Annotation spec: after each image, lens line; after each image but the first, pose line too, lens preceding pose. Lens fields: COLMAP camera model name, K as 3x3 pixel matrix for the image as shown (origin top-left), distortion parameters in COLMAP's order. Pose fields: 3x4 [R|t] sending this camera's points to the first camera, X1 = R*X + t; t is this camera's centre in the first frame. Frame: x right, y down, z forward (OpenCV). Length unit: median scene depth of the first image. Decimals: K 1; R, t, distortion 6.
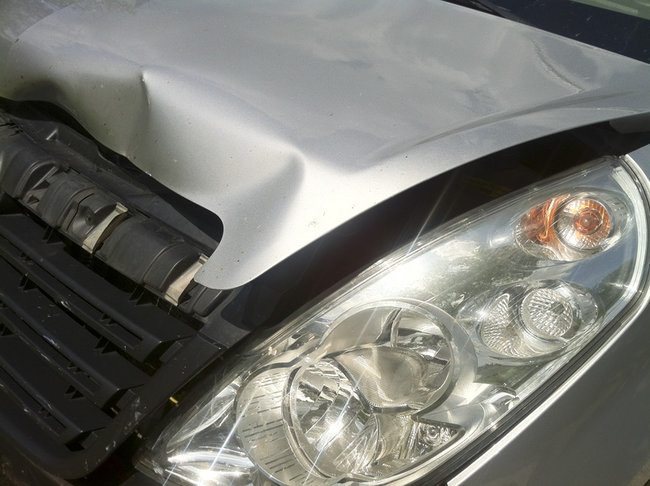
lens RADIAL K [[667.4, 0, 326.2], [0, 667.4, 242.8], [0, 0, 1]] dist [-0.027191, 0.000000]
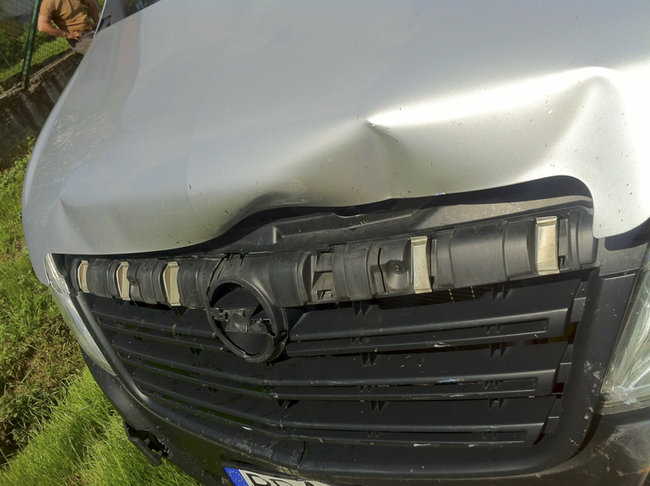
lens RADIAL K [[667.4, 0, 323.1], [0, 667.4, 244.4], [0, 0, 1]] dist [-0.027191, 0.000000]
pose [[0.747939, -0.658723, -0.081678, -0.320177], [0.663680, 0.740153, 0.108178, -0.238428], [-0.010806, -0.135119, 0.990771, 0.004203]]
